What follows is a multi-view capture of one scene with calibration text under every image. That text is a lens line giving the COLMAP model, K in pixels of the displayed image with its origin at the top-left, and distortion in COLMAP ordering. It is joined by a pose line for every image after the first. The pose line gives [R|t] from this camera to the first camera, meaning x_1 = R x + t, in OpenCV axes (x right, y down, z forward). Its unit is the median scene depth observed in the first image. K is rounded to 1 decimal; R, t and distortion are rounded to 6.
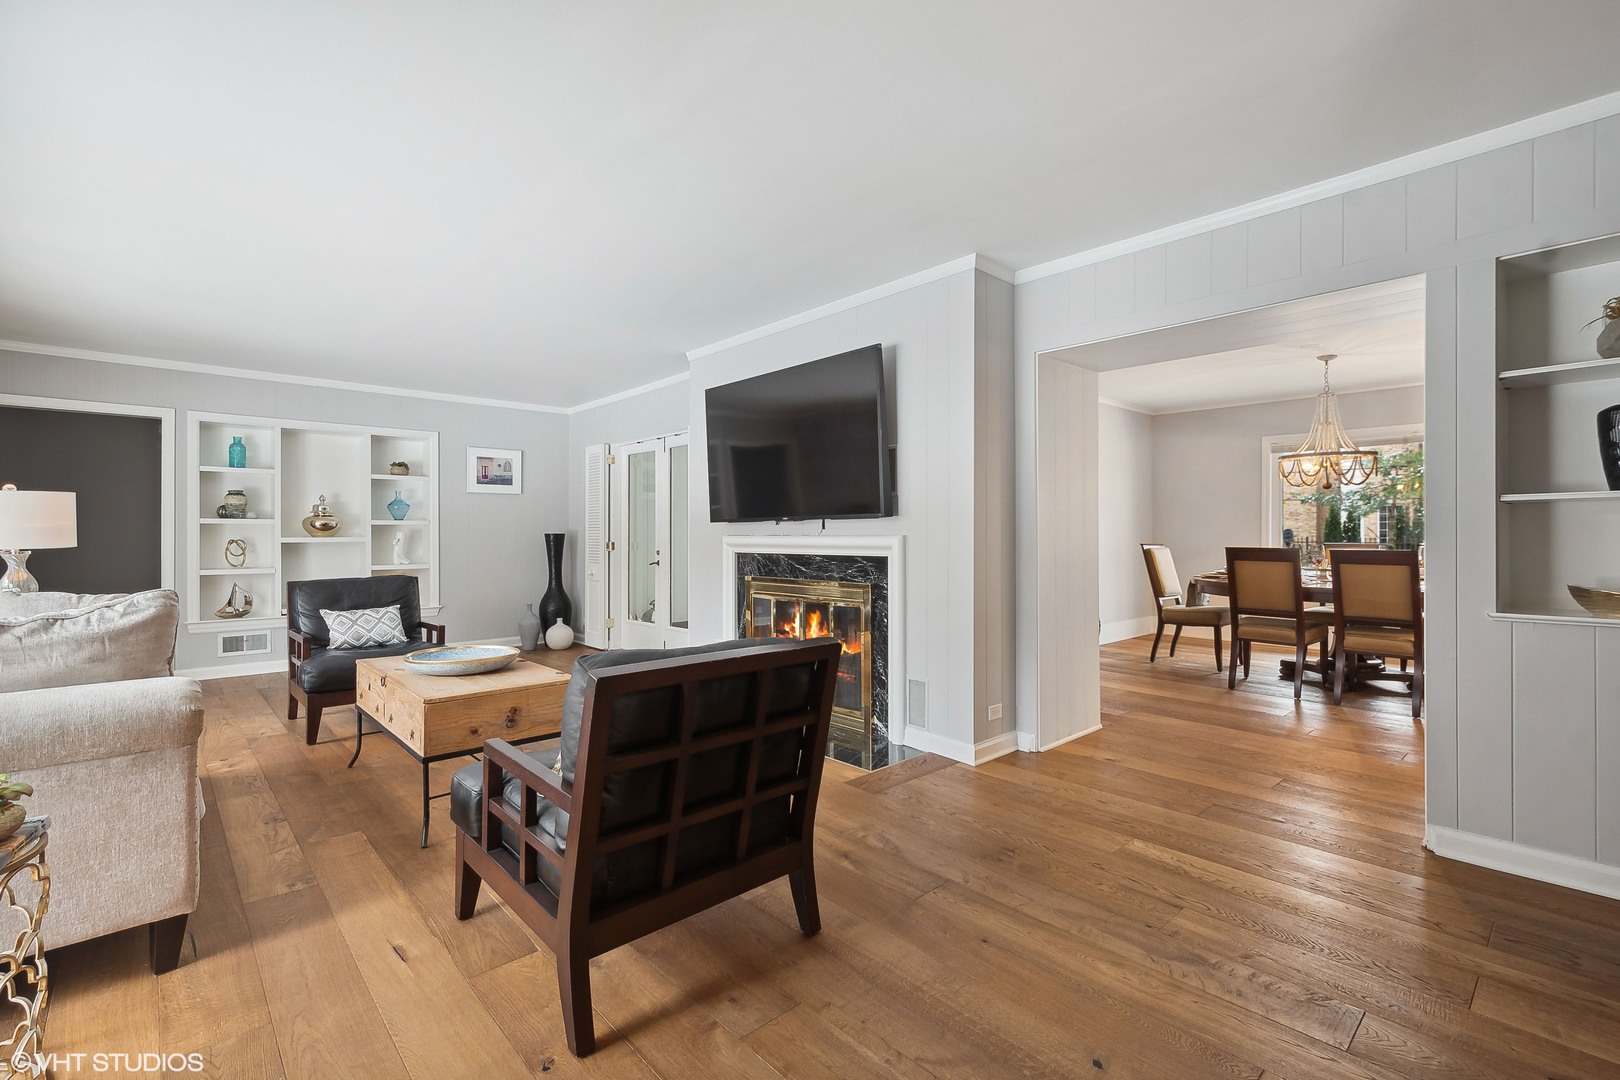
lens RADIAL K [[730.5, 0, 812.9], [0, 730.5, 547.4], [0, 0, 1]] dist [0.010379, -0.000273]
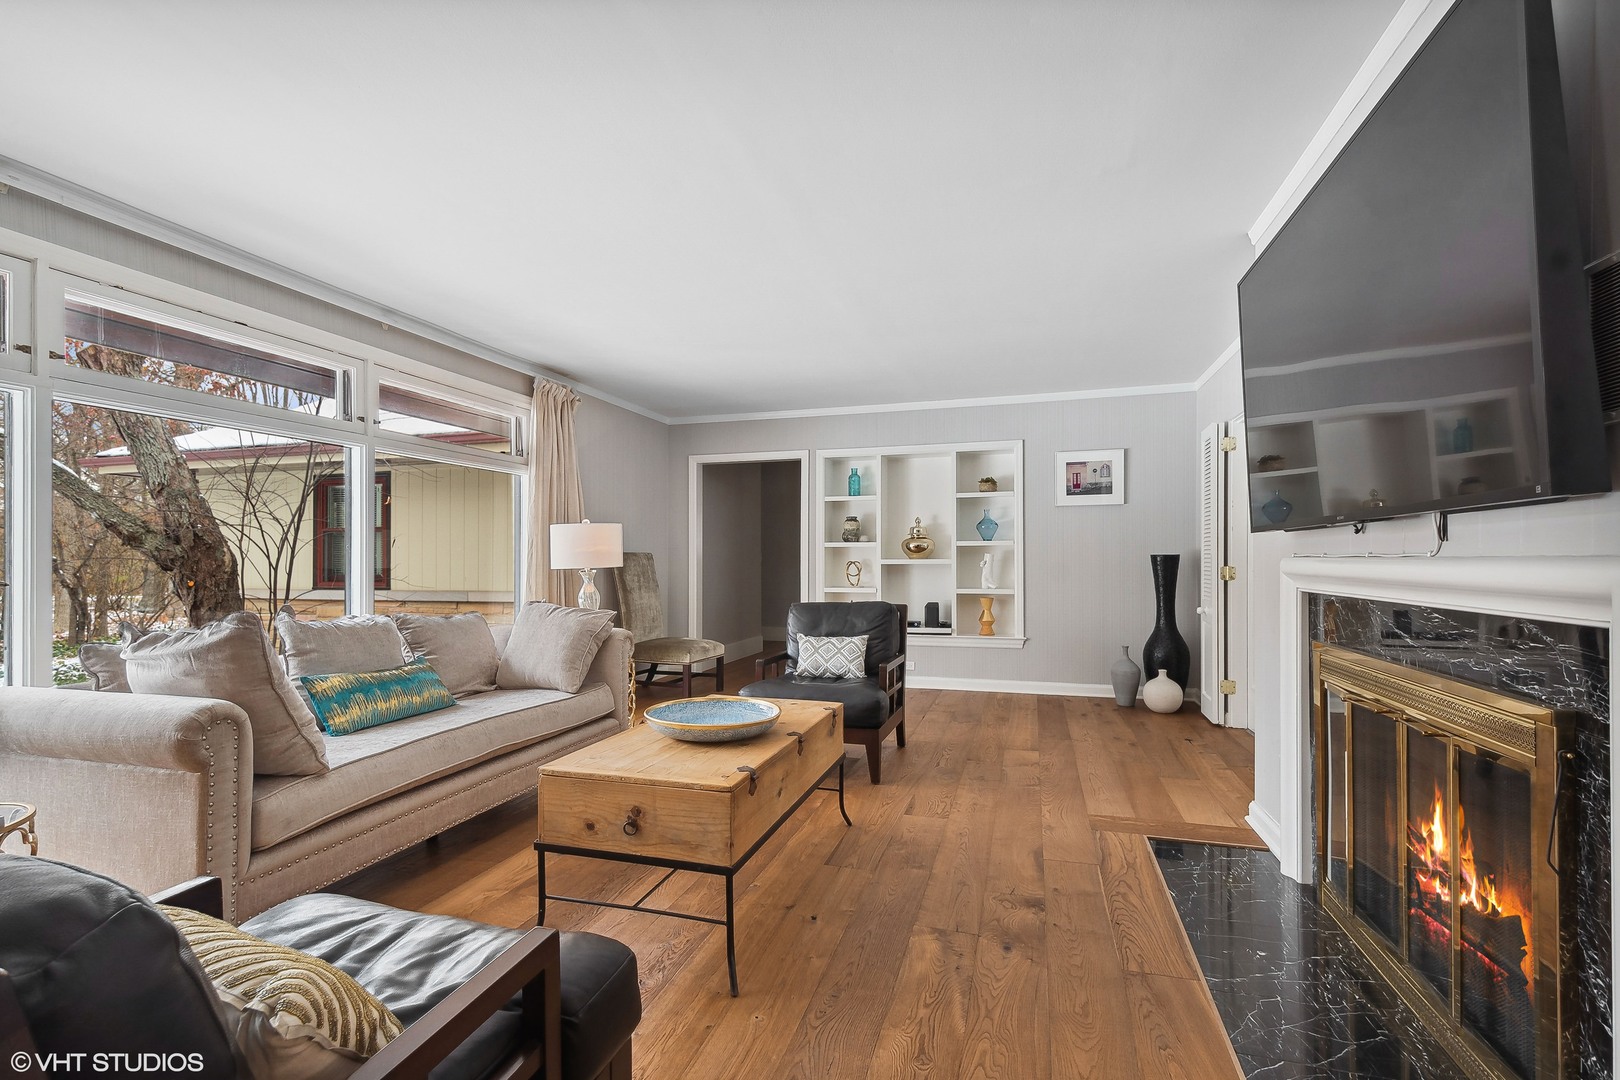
lens RADIAL K [[730.5, 0, 812.9], [0, 730.5, 547.4], [0, 0, 1]] dist [0.010379, -0.000273]
pose [[0.501451, -0.012572, -0.865095, 0.134857], [-0.011530, 0.999709, -0.021211, -0.007060], [0.865109, 0.020611, 0.501160, 0.382967]]
